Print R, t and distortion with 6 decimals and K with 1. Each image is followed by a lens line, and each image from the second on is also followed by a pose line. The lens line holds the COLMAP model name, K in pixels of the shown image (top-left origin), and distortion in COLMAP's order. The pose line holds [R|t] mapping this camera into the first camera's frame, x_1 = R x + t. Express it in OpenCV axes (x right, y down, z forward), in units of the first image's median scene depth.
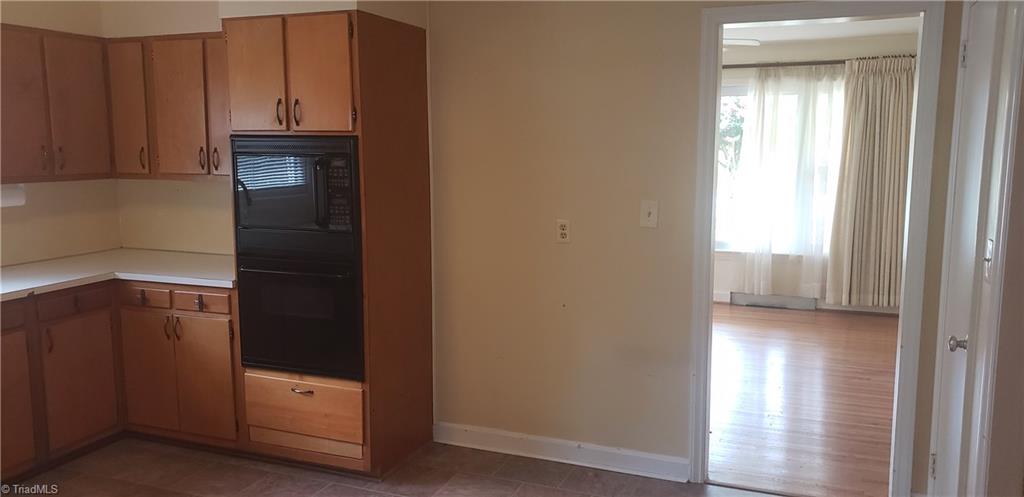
lens RADIAL K [[804.3, 0, 506.3], [0, 804.3, 249.2], [0, 0, 1]] dist [0.057998, -0.047466]
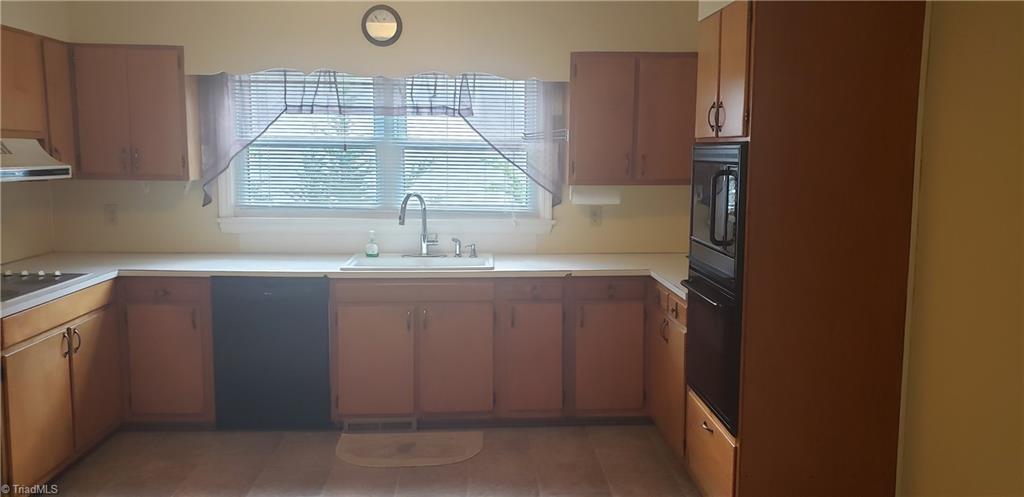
lens RADIAL K [[804.3, 0, 529.8], [0, 804.3, 248.6], [0, 0, 1]] dist [0.057998, -0.047466]
pose [[0.429545, 0.114580, -0.895747, 0.440151], [-0.129843, 0.989447, 0.064301, -0.051591], [0.893662, 0.088687, 0.439890, 0.407563]]
